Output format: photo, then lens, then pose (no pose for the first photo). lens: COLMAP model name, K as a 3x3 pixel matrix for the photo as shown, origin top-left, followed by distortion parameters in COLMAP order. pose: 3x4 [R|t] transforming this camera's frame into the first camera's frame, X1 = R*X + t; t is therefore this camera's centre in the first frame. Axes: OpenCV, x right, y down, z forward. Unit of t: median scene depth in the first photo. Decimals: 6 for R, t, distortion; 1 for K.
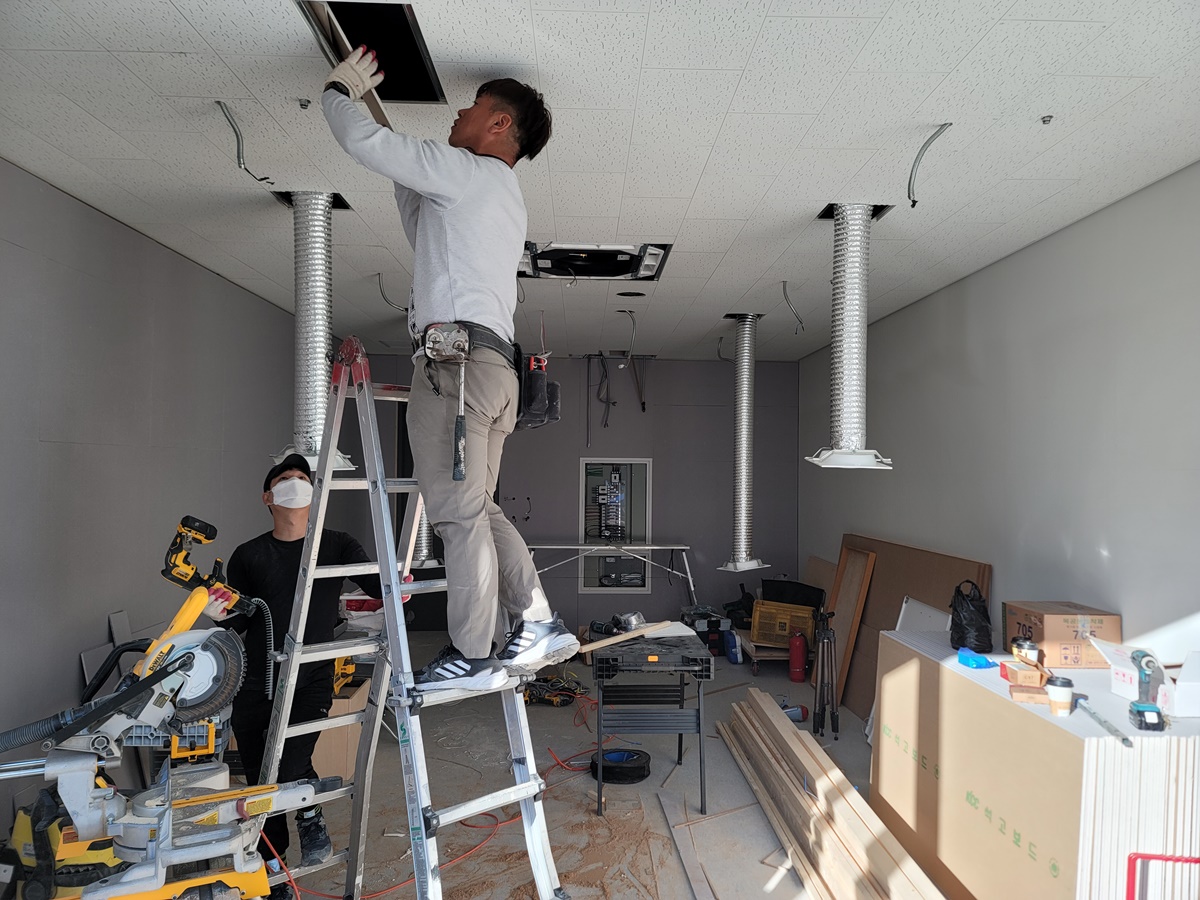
lens RADIAL K [[883.1, 0, 625.6], [0, 883.1, 483.1], [0, 0, 1]] dist [0.004489, 0.097972]
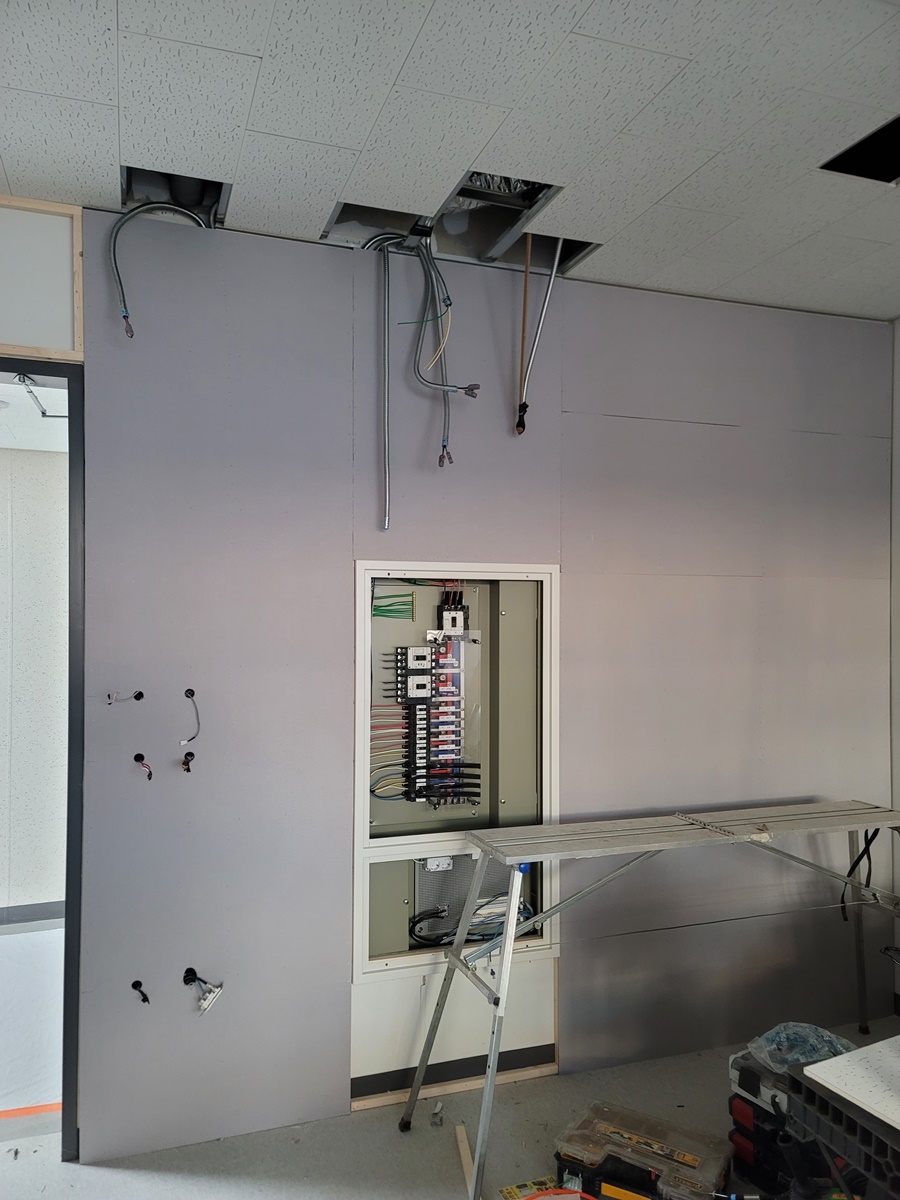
lens RADIAL K [[886.8, 0, 448.3], [0, 886.8, 614.5], [0, 0, 1]] dist [0.047571, -0.032052]
pose [[0.956848, -0.007858, 0.290482, -0.381500], [0.011871, 0.999857, -0.012054, -0.016280], [-0.290346, 0.014982, 0.956804, 2.291392]]
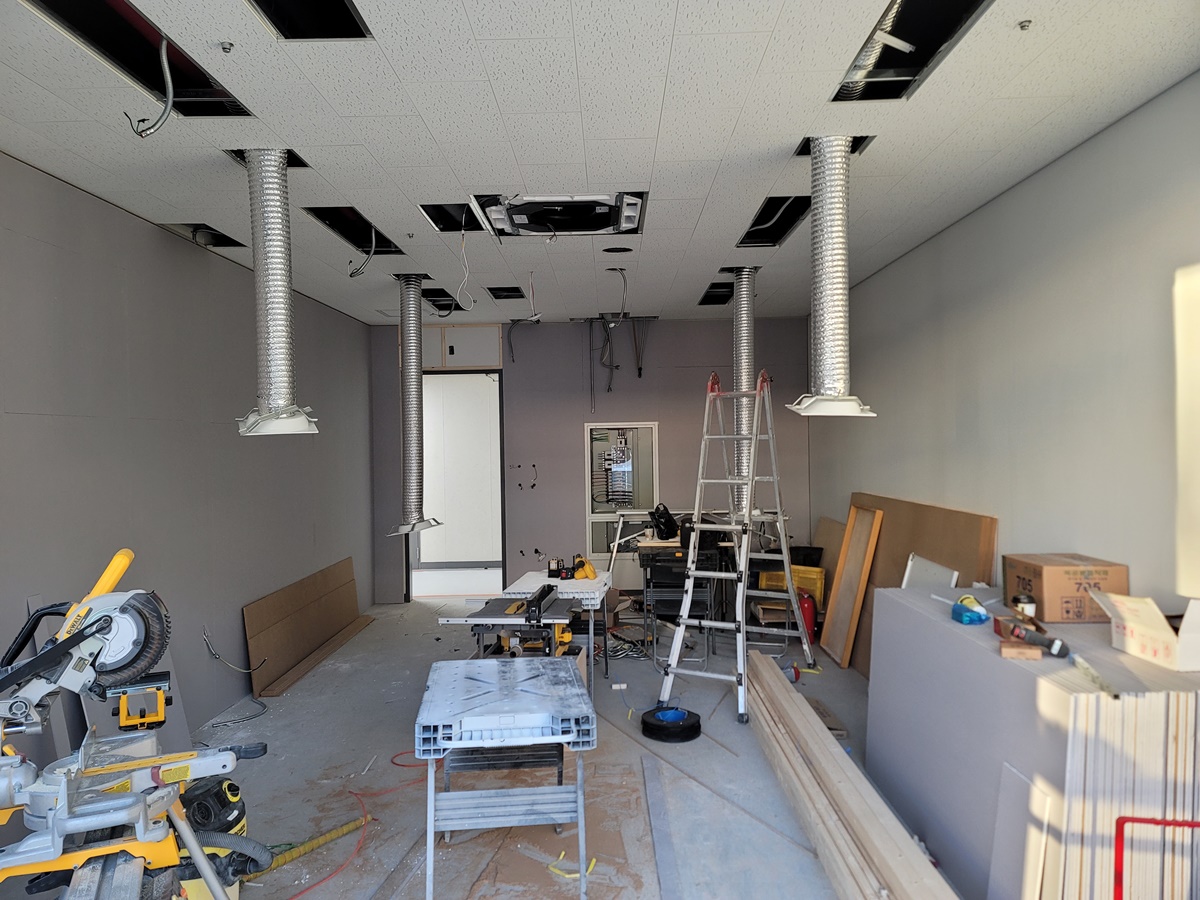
lens RADIAL K [[881.4, 0, 596.5], [0, 881.4, 458.8], [0, 0, 1]] dist [0.044161, -0.004831]
pose [[0.997599, -0.026690, -0.063910, 0.079877], [0.027039, 0.999624, 0.004597, 0.023067], [0.063763, -0.006314, 0.997945, 0.052173]]
